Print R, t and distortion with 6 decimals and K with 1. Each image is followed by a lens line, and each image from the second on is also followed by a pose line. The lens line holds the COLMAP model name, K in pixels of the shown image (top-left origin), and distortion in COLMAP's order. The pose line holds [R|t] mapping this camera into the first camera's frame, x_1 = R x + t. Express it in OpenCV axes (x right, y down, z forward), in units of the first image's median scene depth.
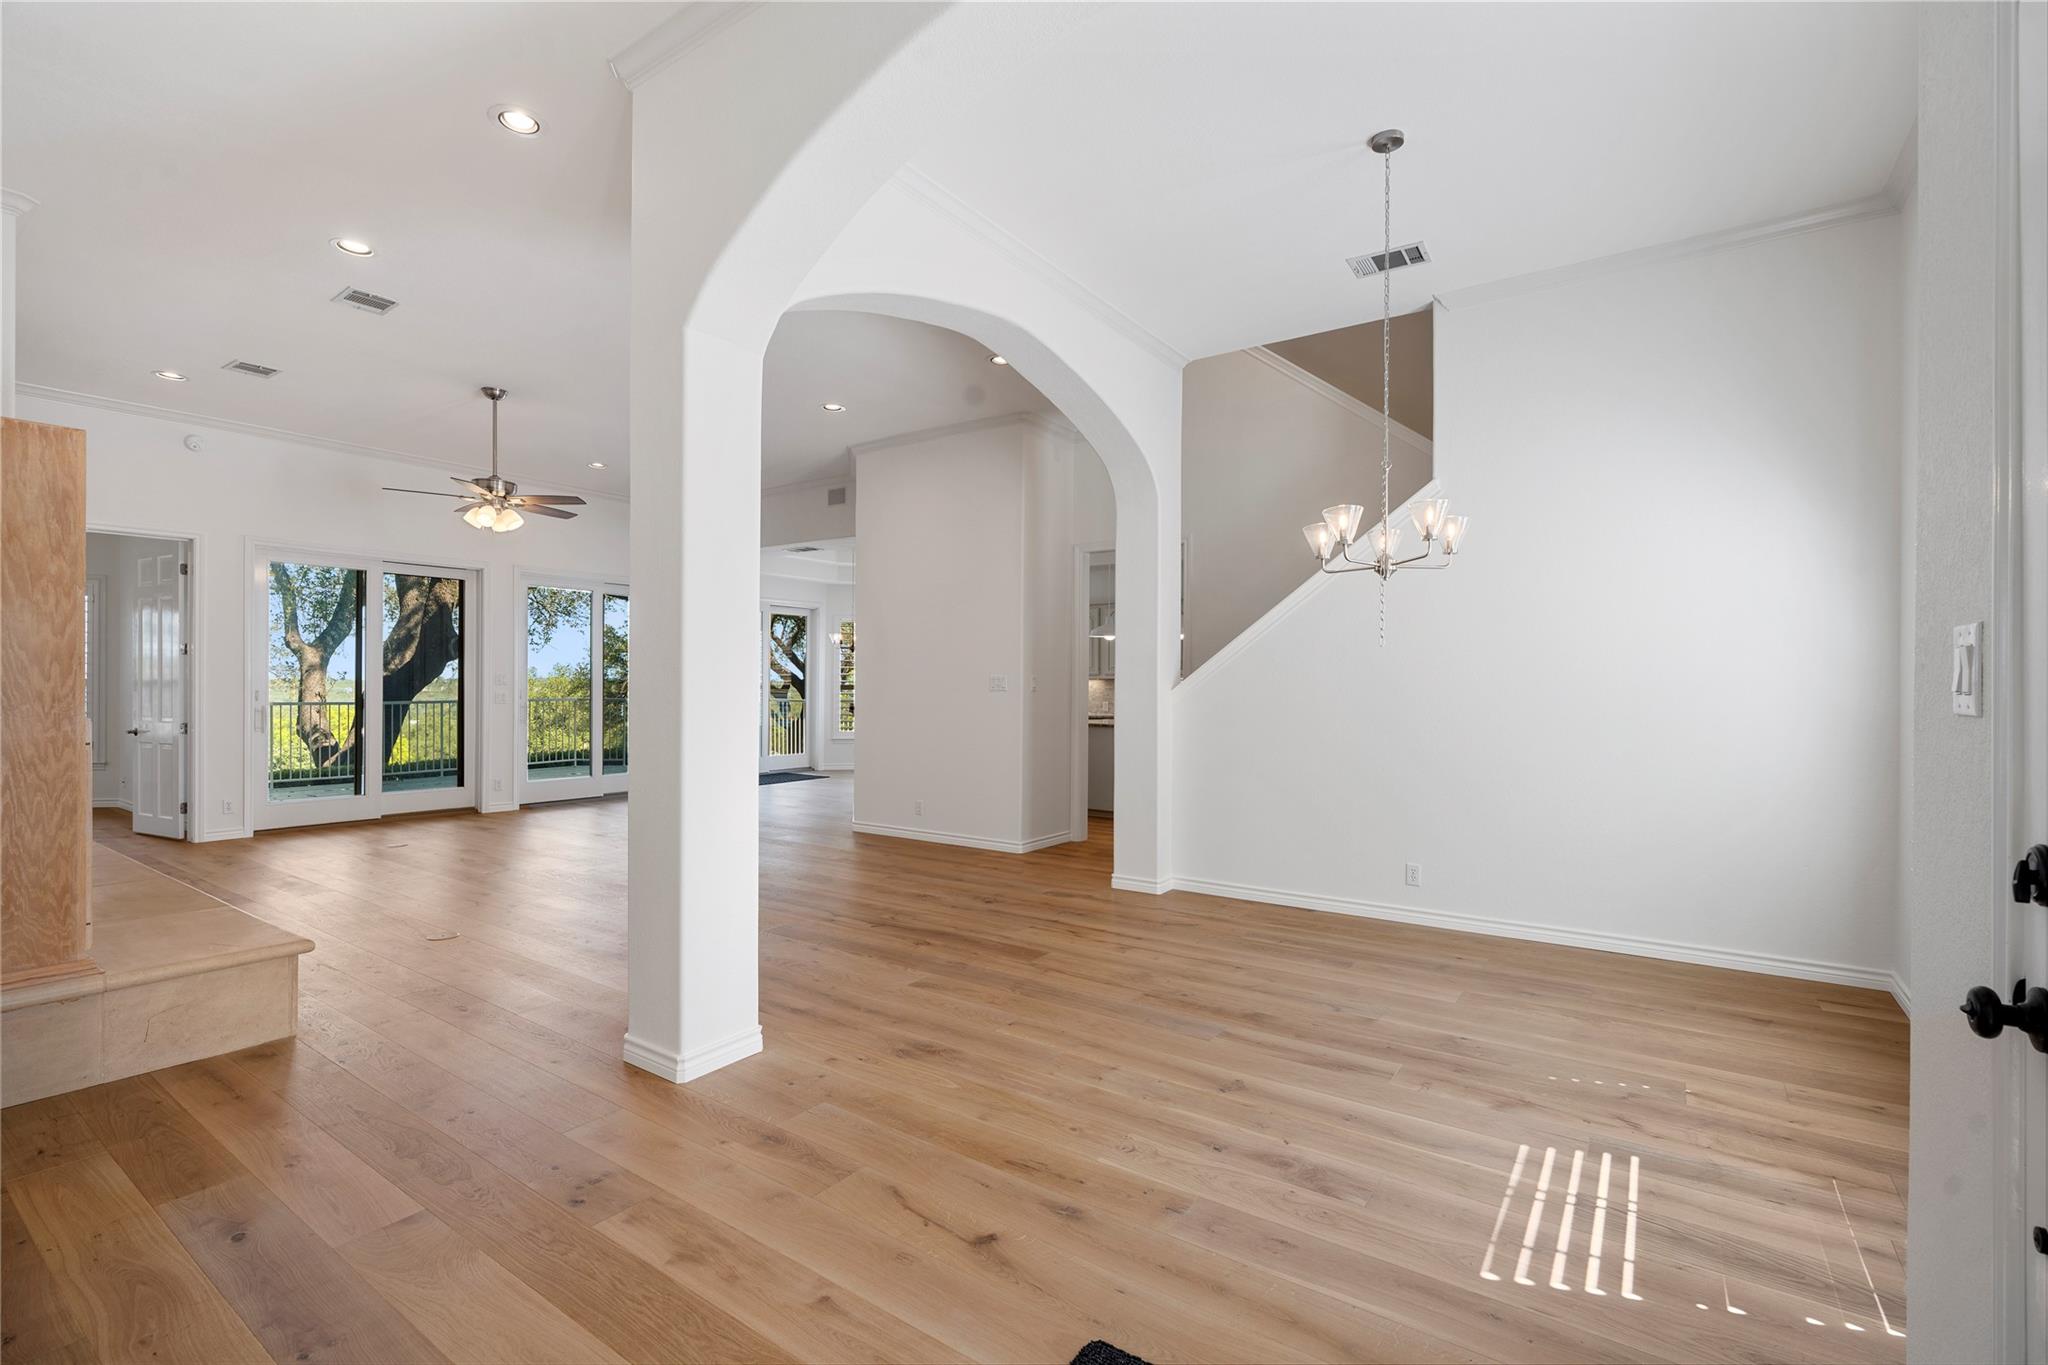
lens RADIAL K [[924.6, 0, 1034.6], [0, 924.6, 683.2], [0, 0, 1]] dist [-0.005855, 0.000842]
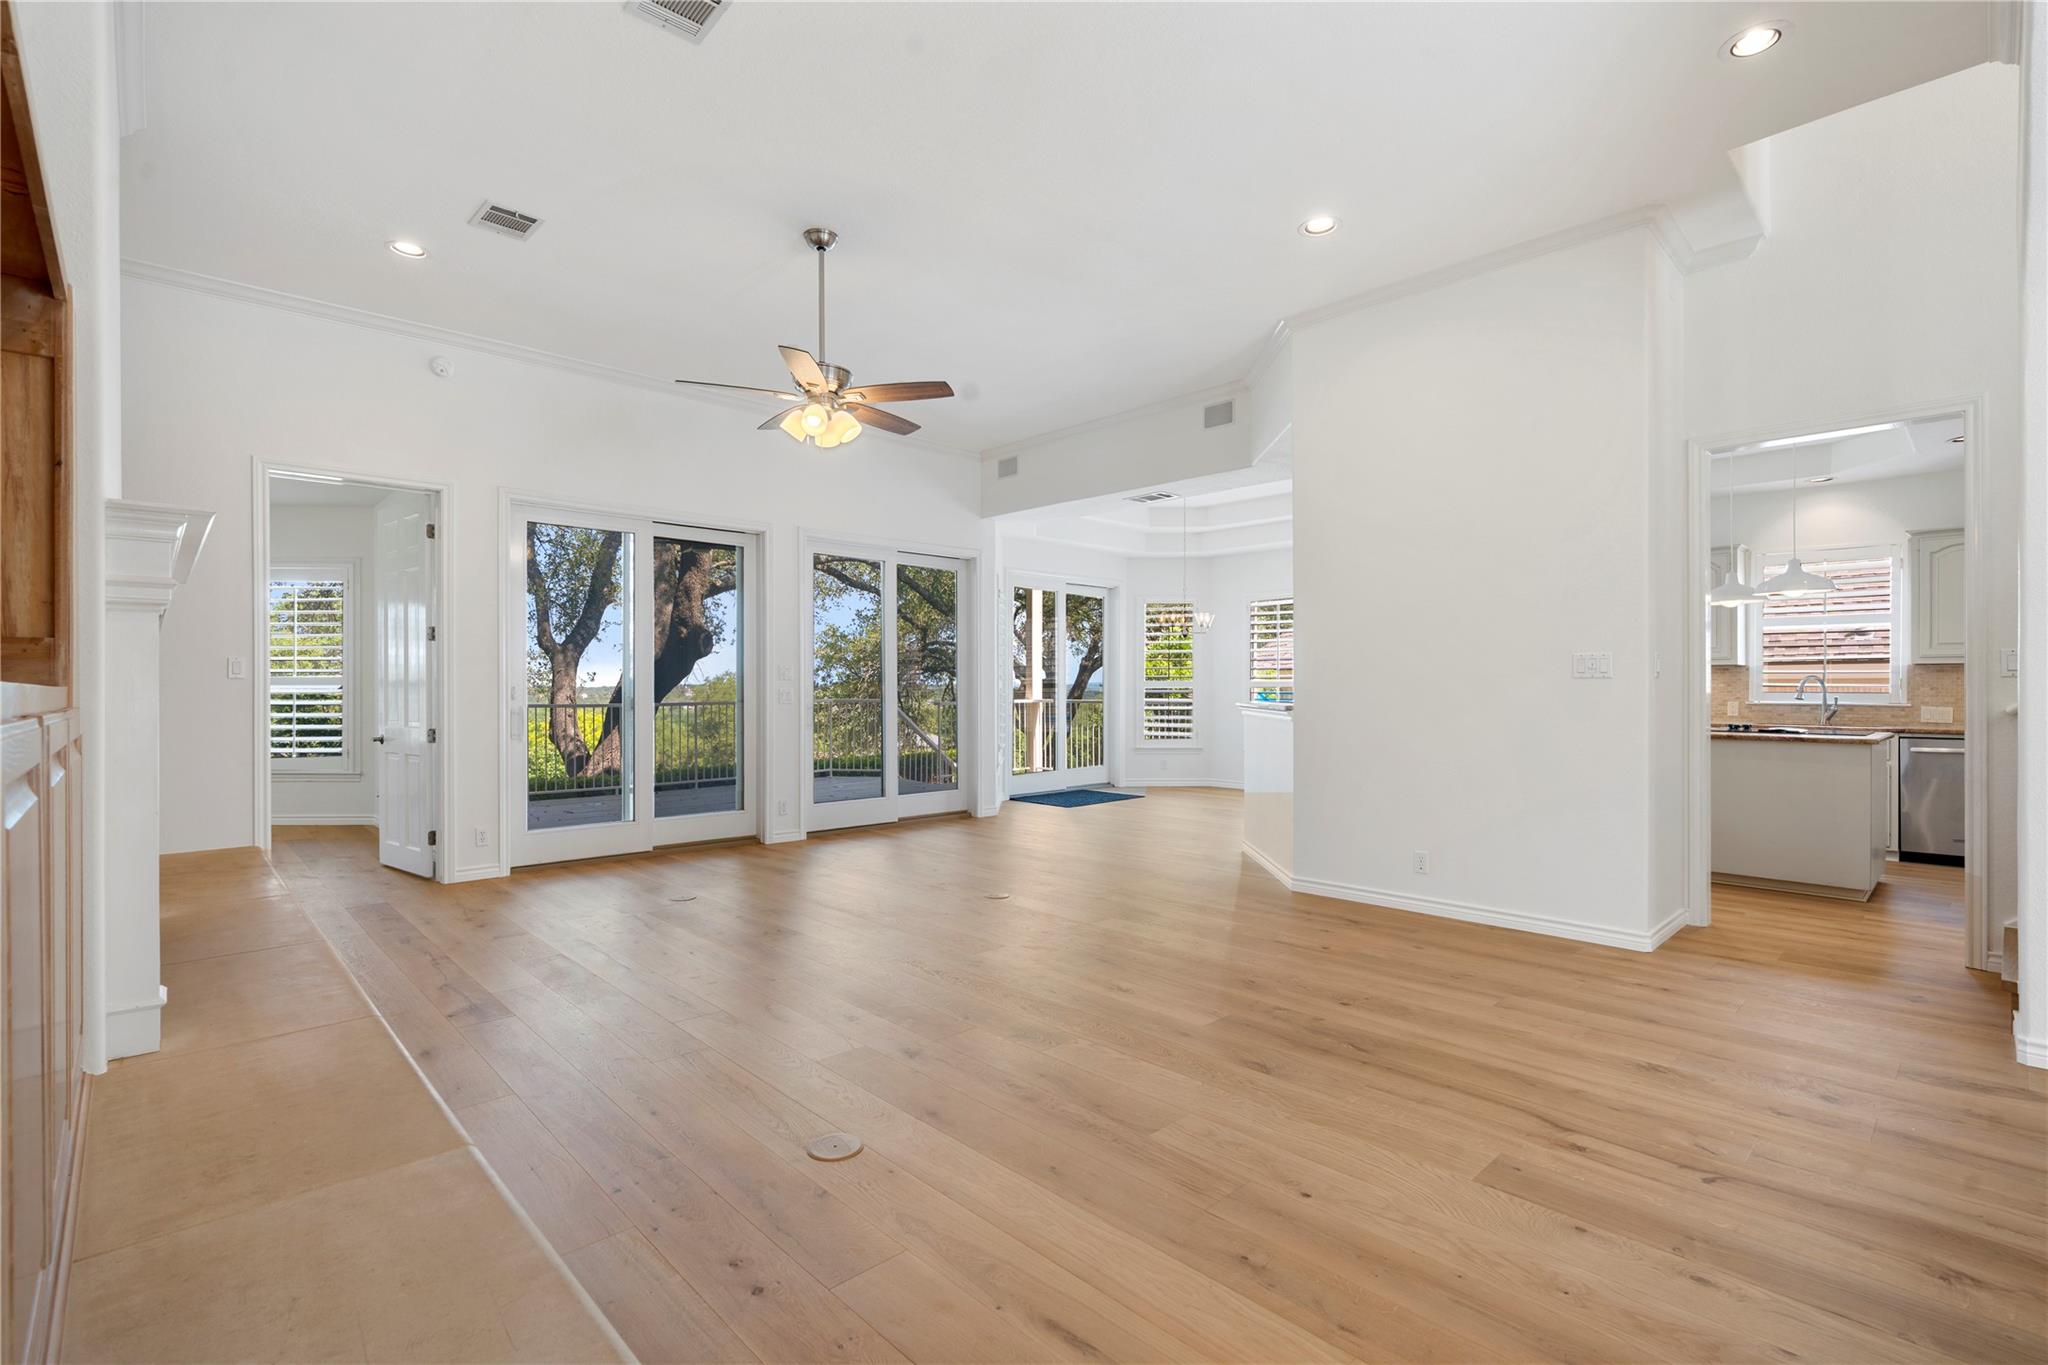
lens RADIAL K [[924.6, 0, 1023.1], [0, 924.6, 687.9], [0, 0, 1]] dist [-0.005855, 0.000842]
pose [[0.981097, -0.006096, -0.193420, -0.232668], [0.006232, 0.999981, 0.000092, 0.009969], [0.193416, -0.001295, 0.981116, 0.273619]]
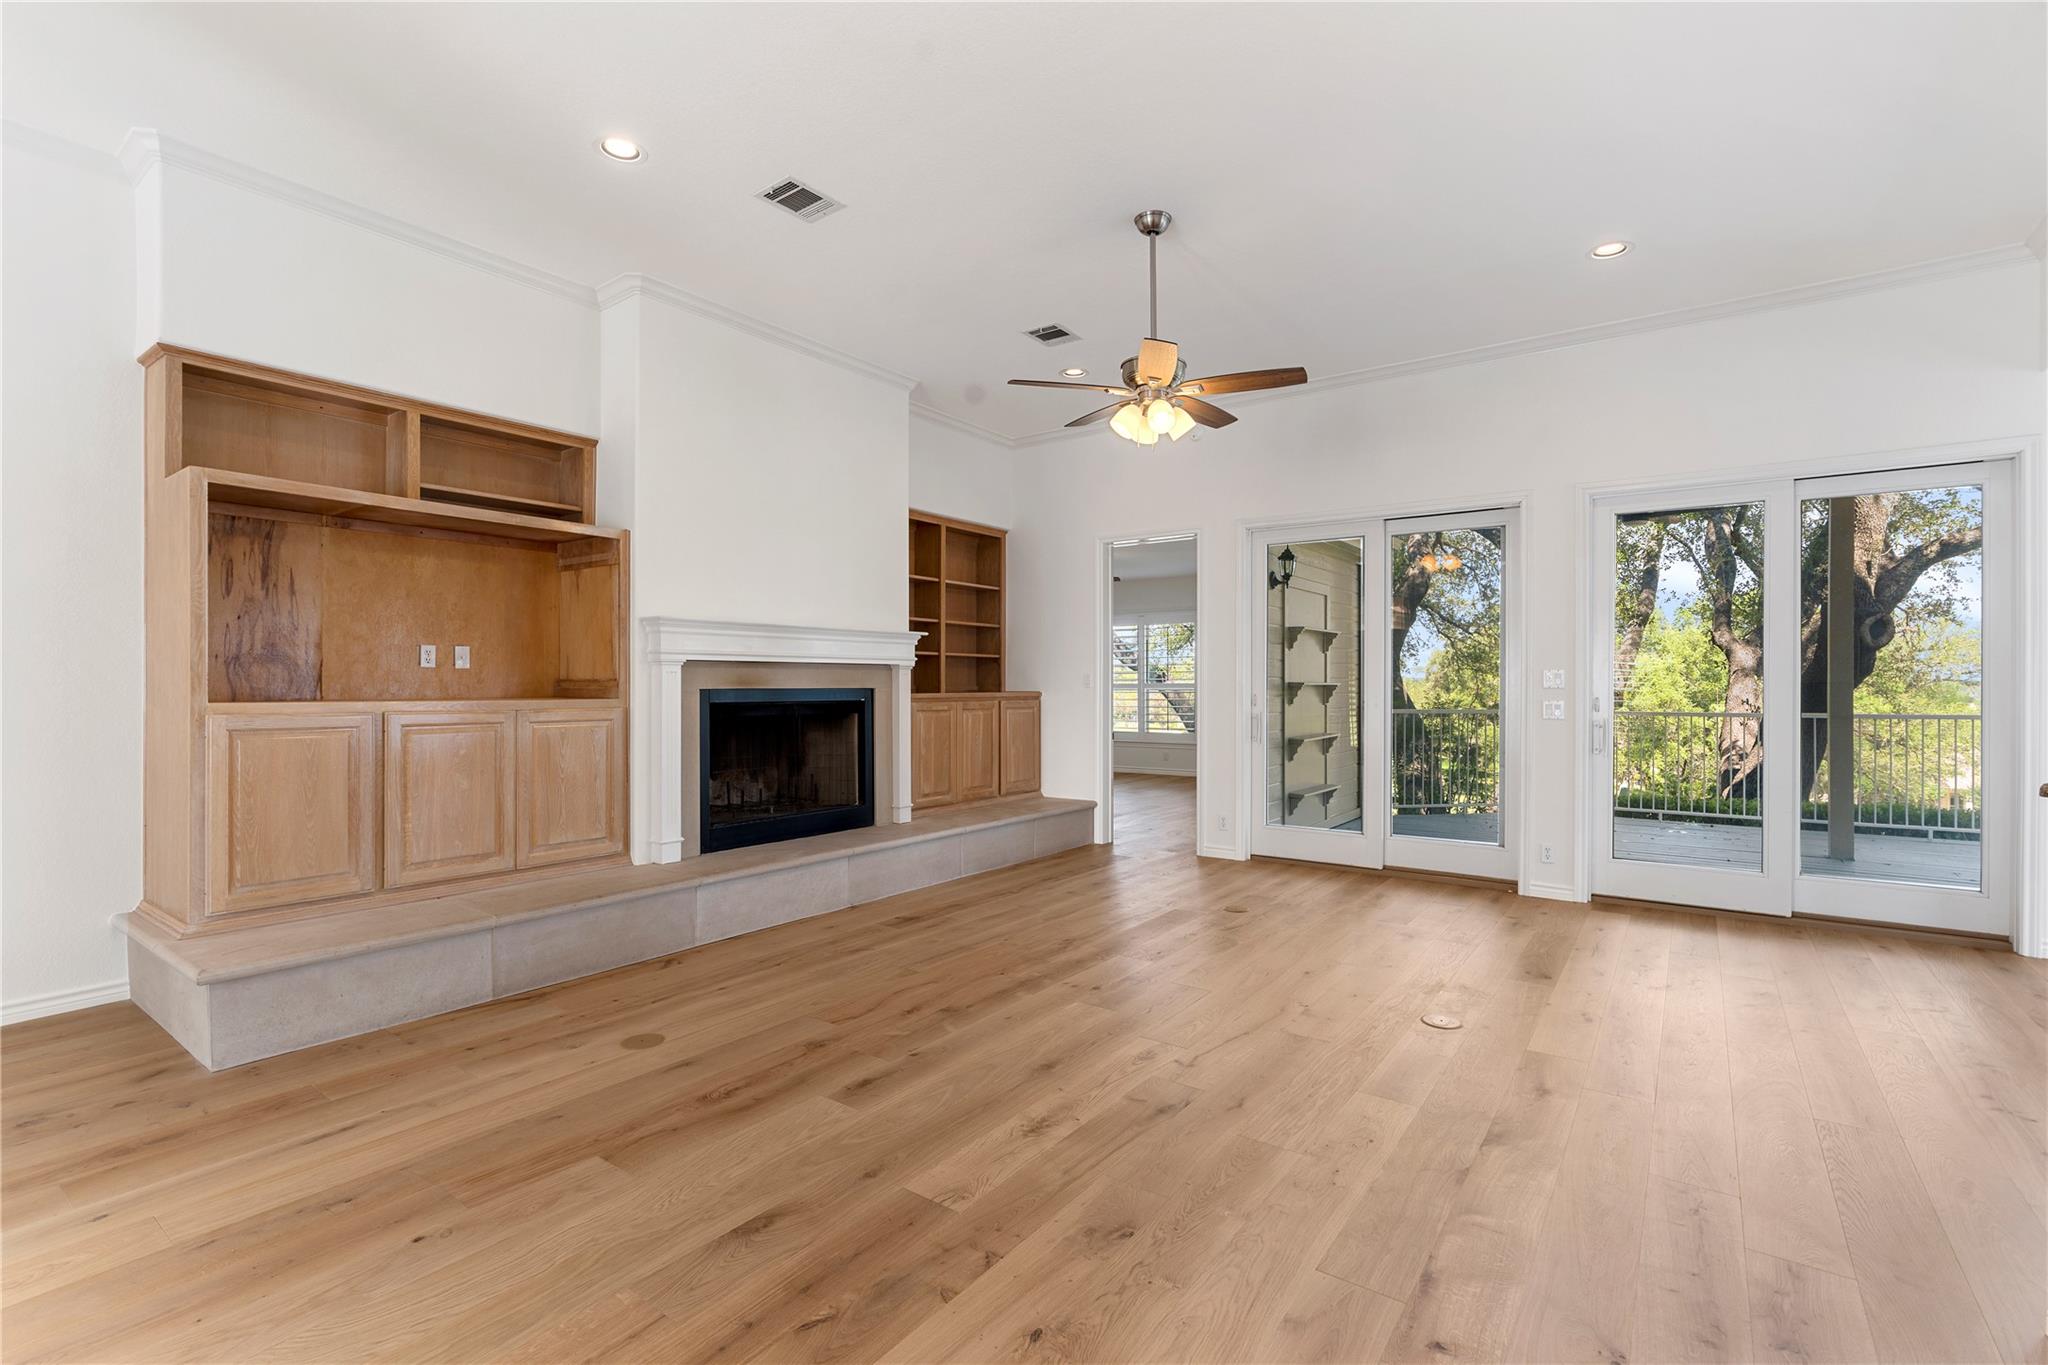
lens RADIAL K [[924.6, 0, 1033.5], [0, 924.6, 676.9], [0, 0, 1]] dist [-0.005855, 0.000842]
pose [[-0.010123, -0.020864, -0.999731, 0.028718], [0.004883, 0.999769, -0.020914, 0.005657], [0.999937, -0.005093, -0.010019, 0.685063]]
